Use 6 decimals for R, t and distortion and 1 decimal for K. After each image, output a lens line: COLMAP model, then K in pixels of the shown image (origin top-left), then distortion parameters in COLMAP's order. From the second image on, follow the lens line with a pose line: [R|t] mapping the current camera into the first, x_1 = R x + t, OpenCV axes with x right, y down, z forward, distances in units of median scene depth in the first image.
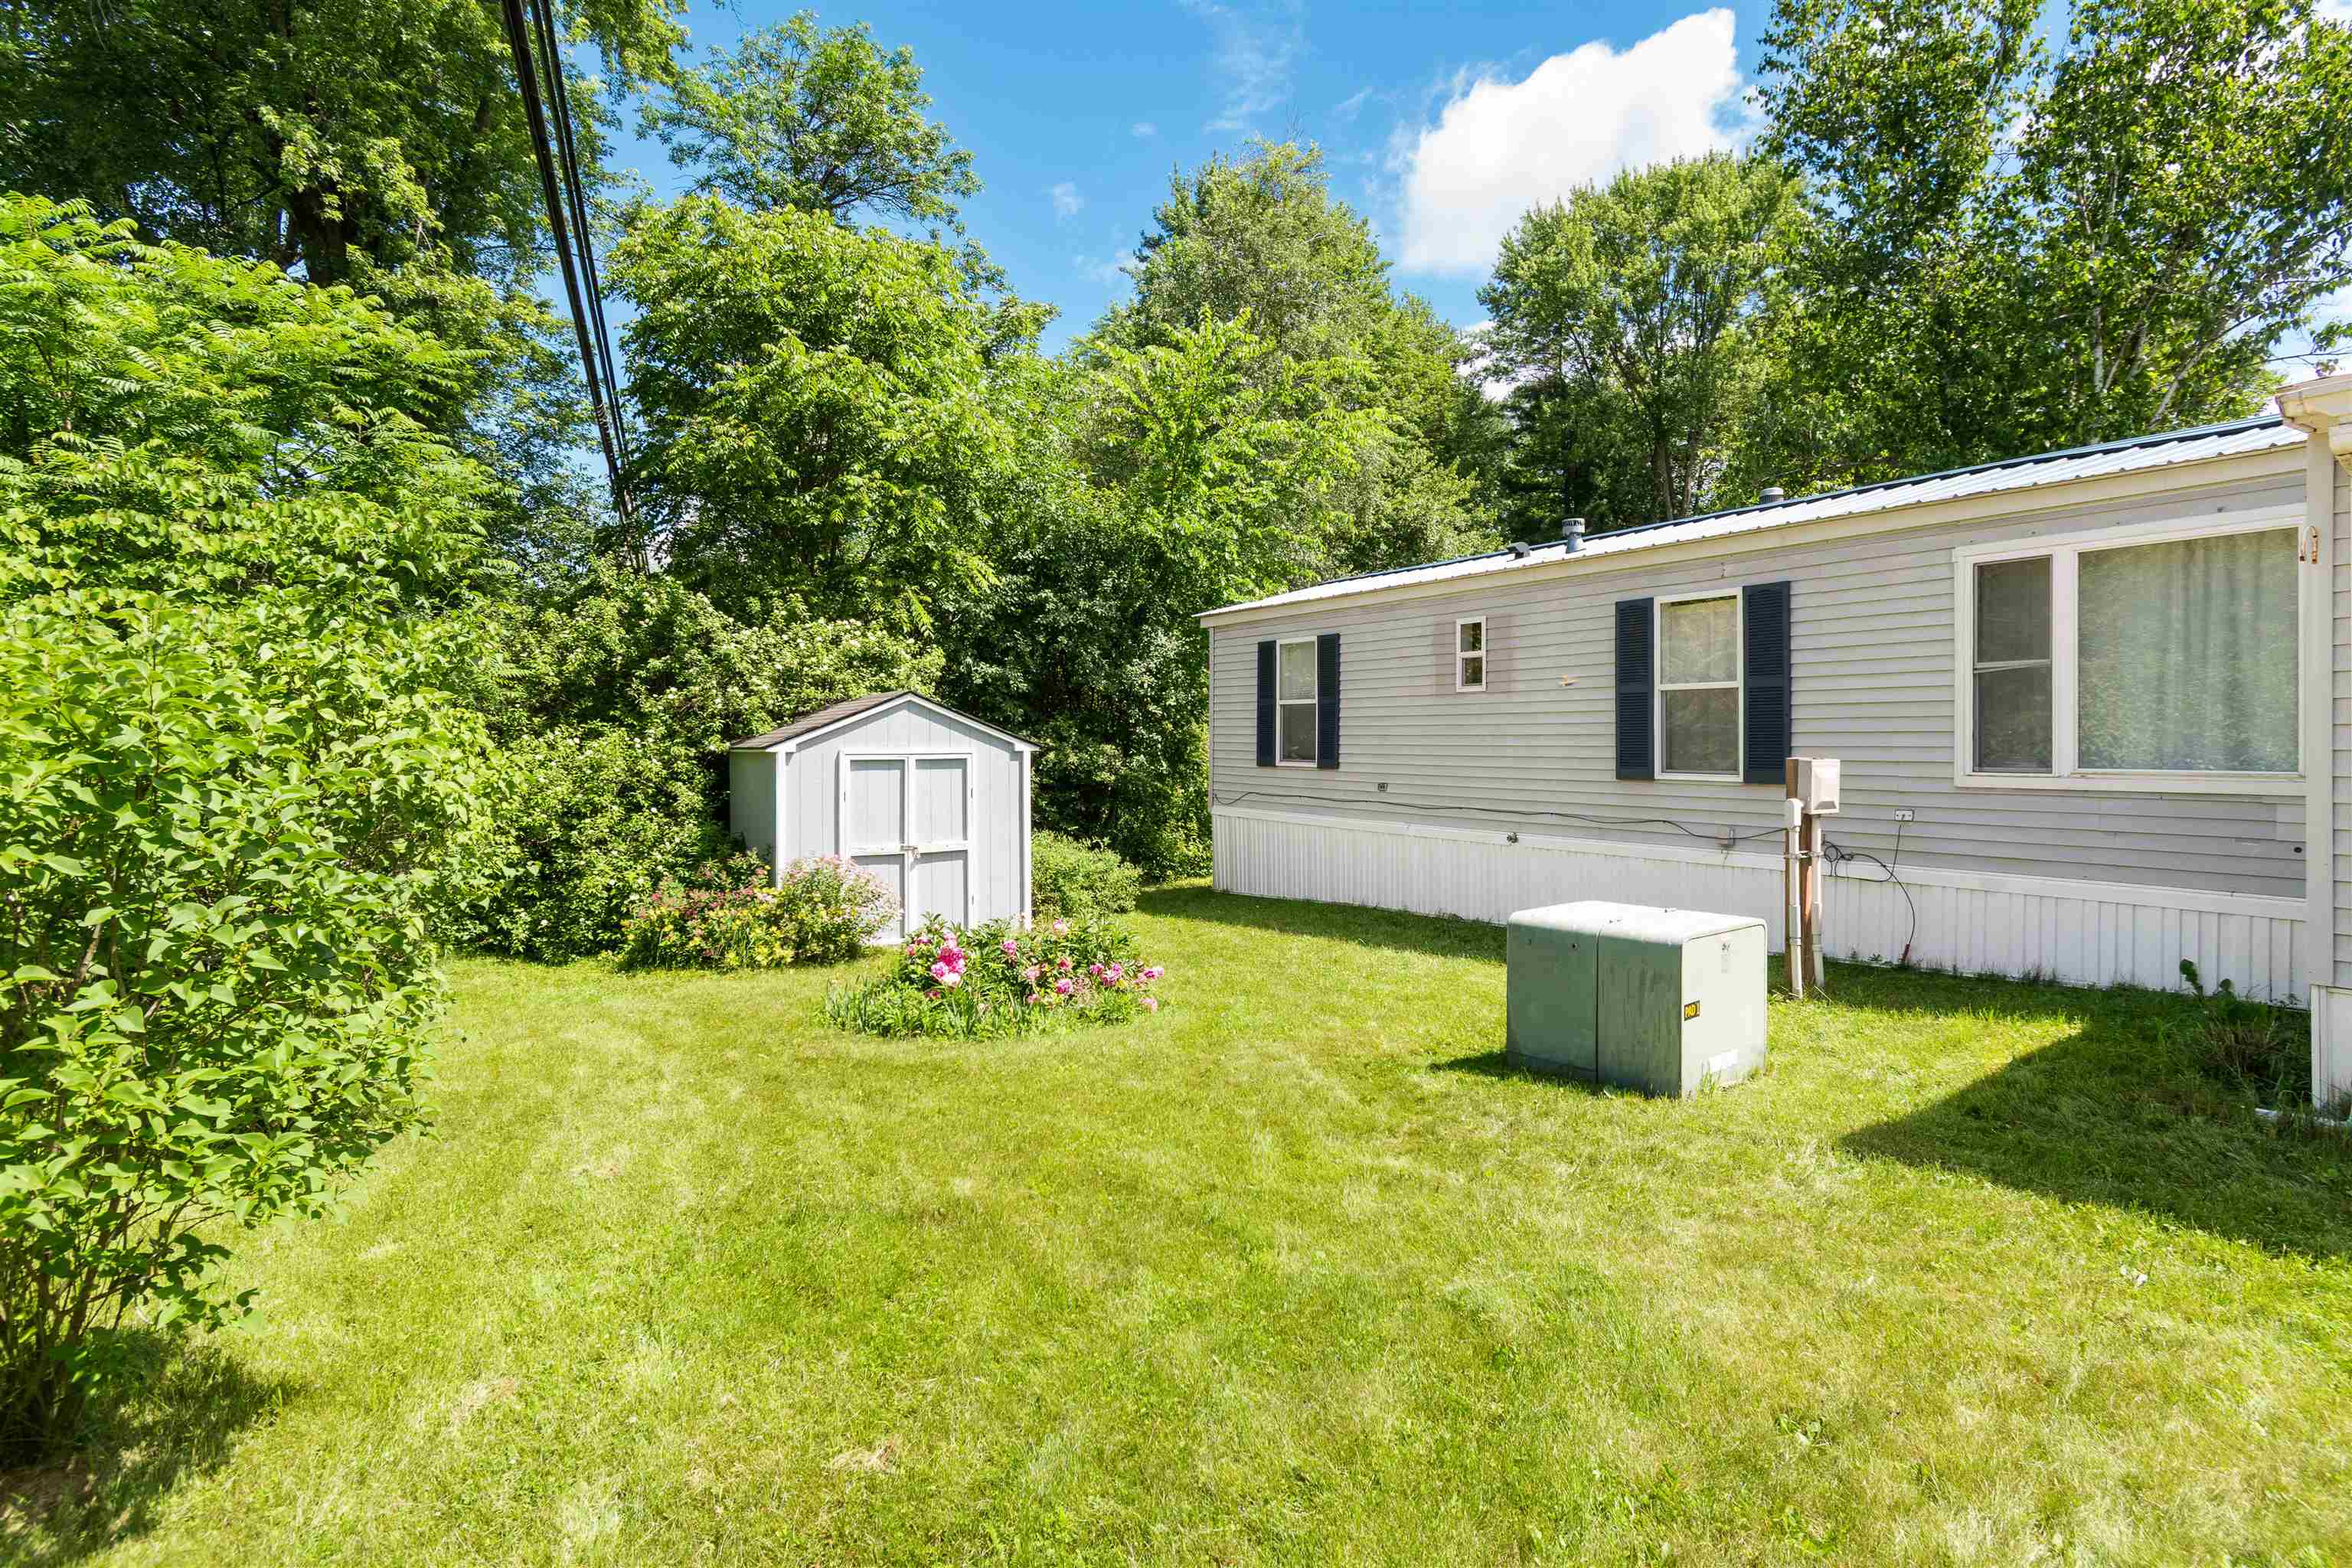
lens RADIAL K [[1236.2, 0, 1240.1], [0, 1236.2, 749.9], [0, 0, 1]] dist [0.000508, -0.014963]
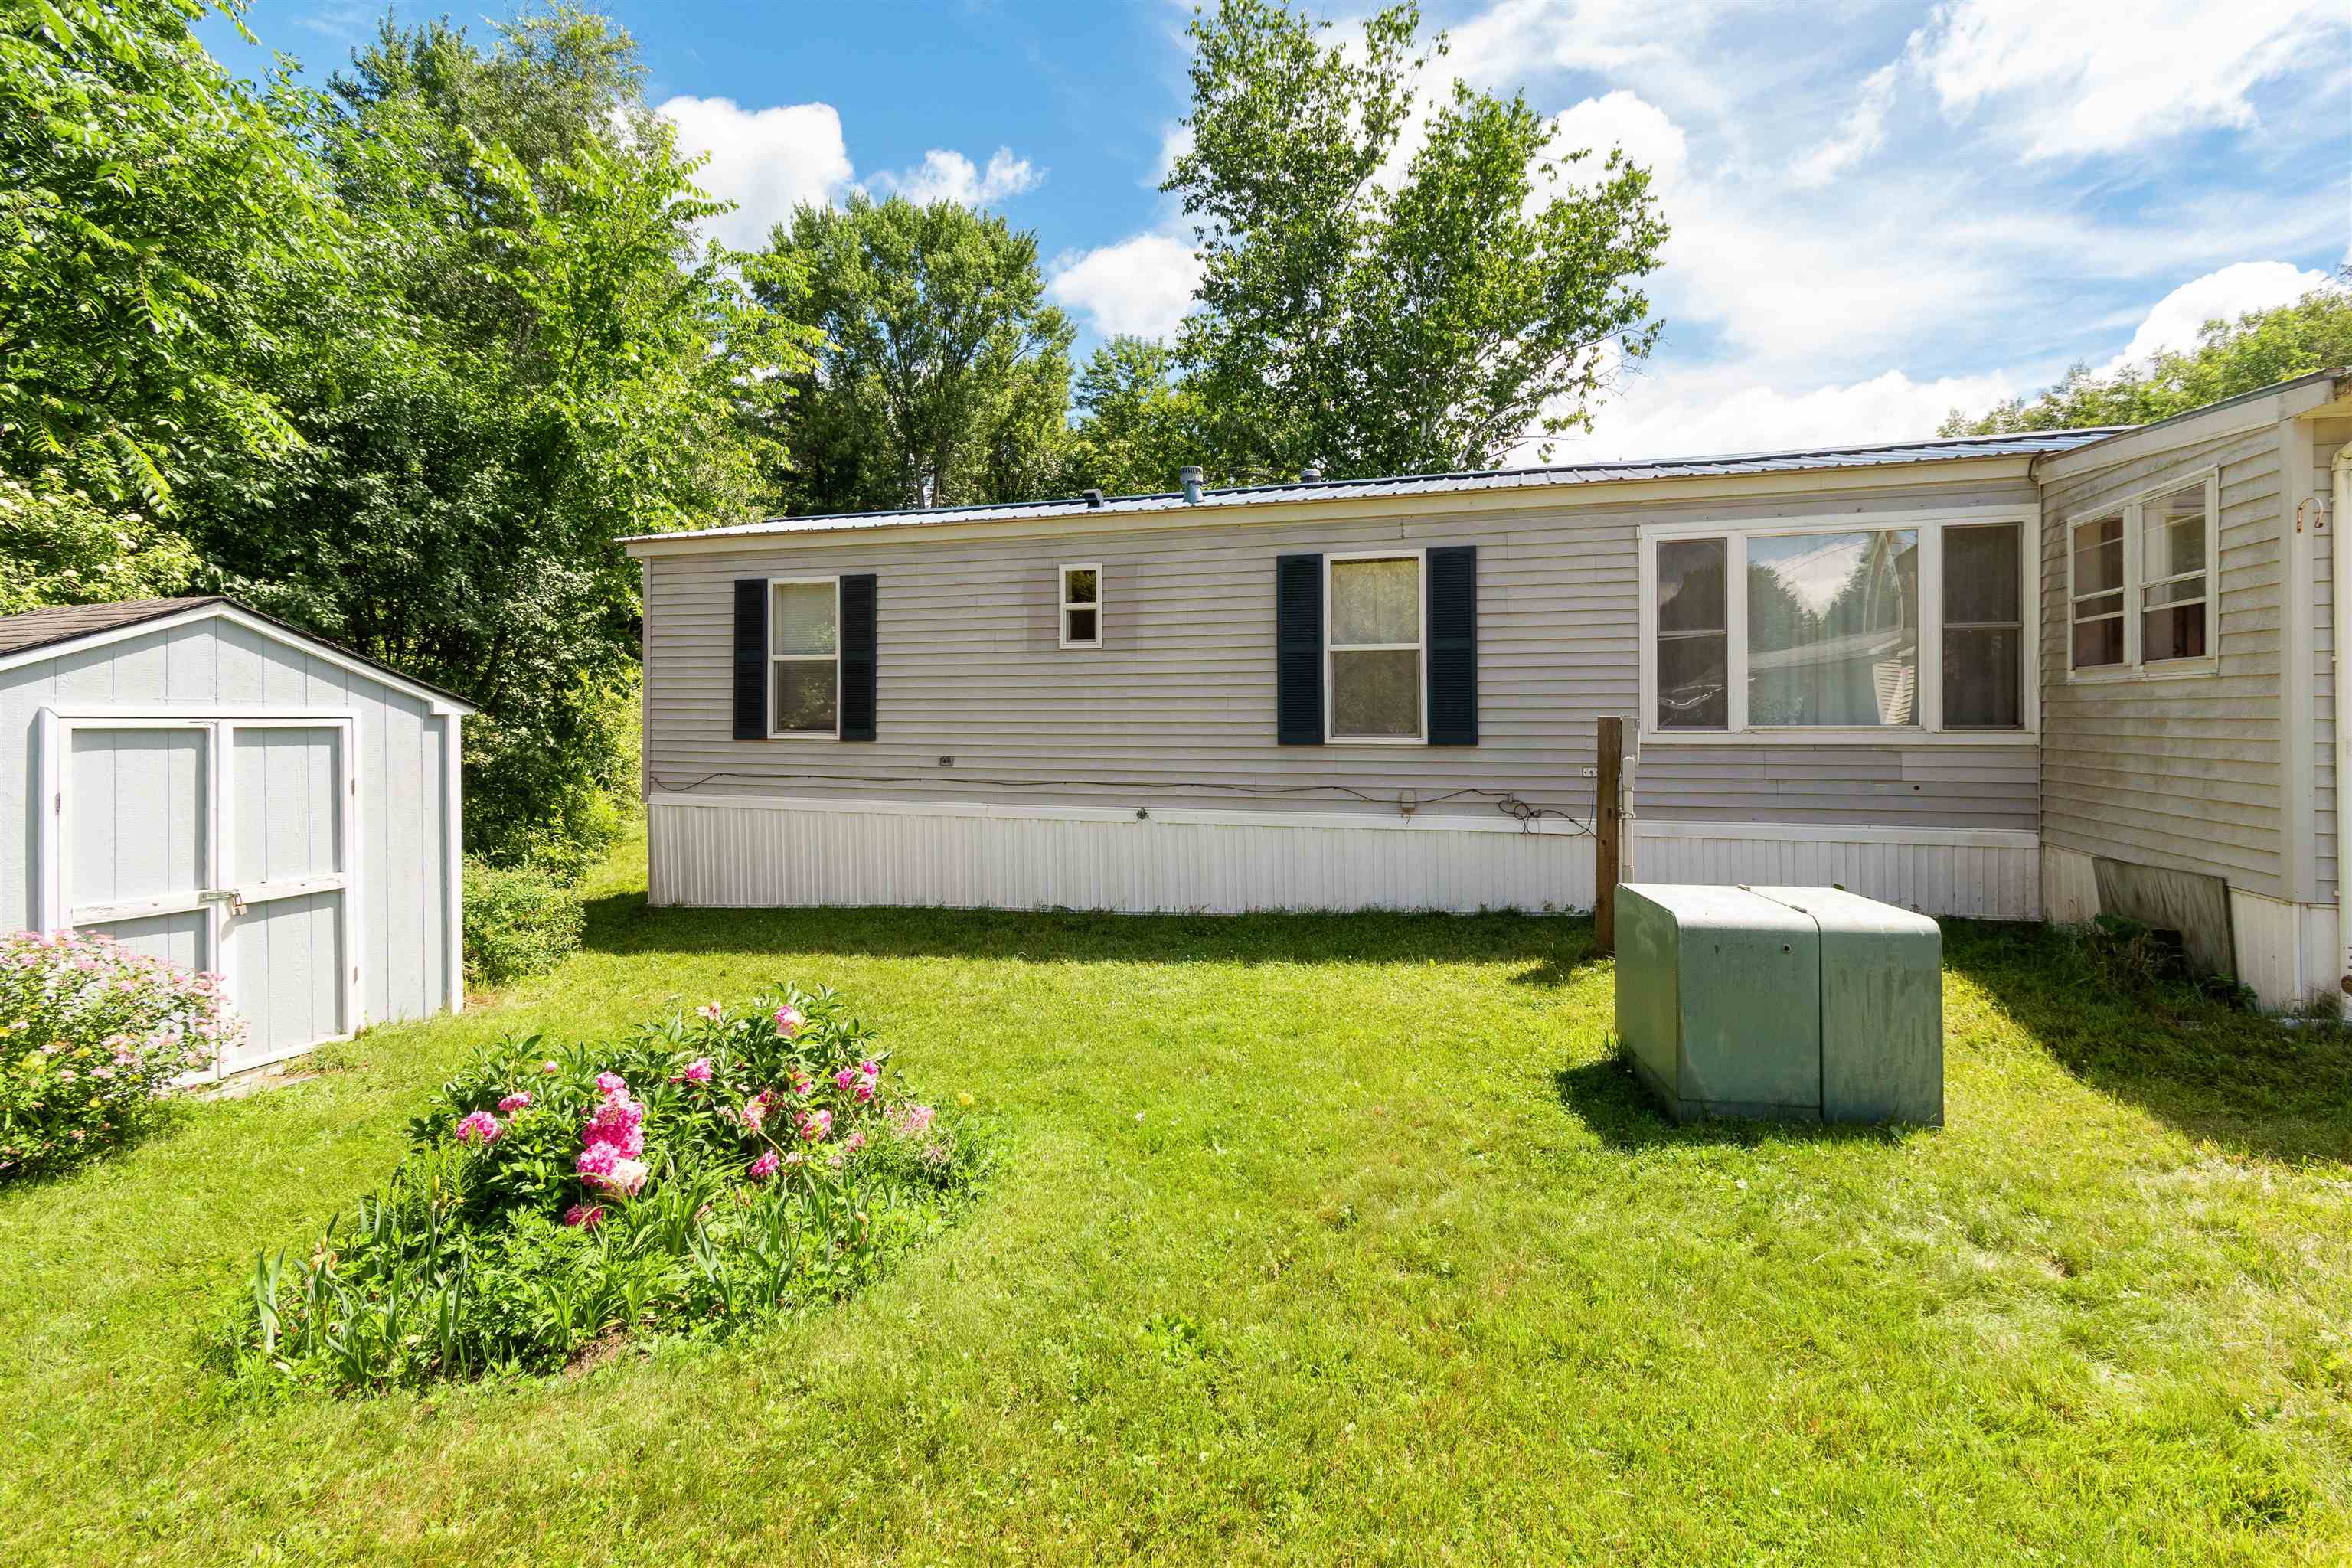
lens RADIAL K [[1050.9, 0, 1204.3], [0, 1050.9, 728.2], [0, 0, 1]] dist [-0.001393, -0.000264]
pose [[0.770279, -0.003441, 0.637698, -0.229692], [0.005704, 0.999983, -0.001493, 0.011010], [-0.637682, 0.004787, 0.770285, 0.390159]]
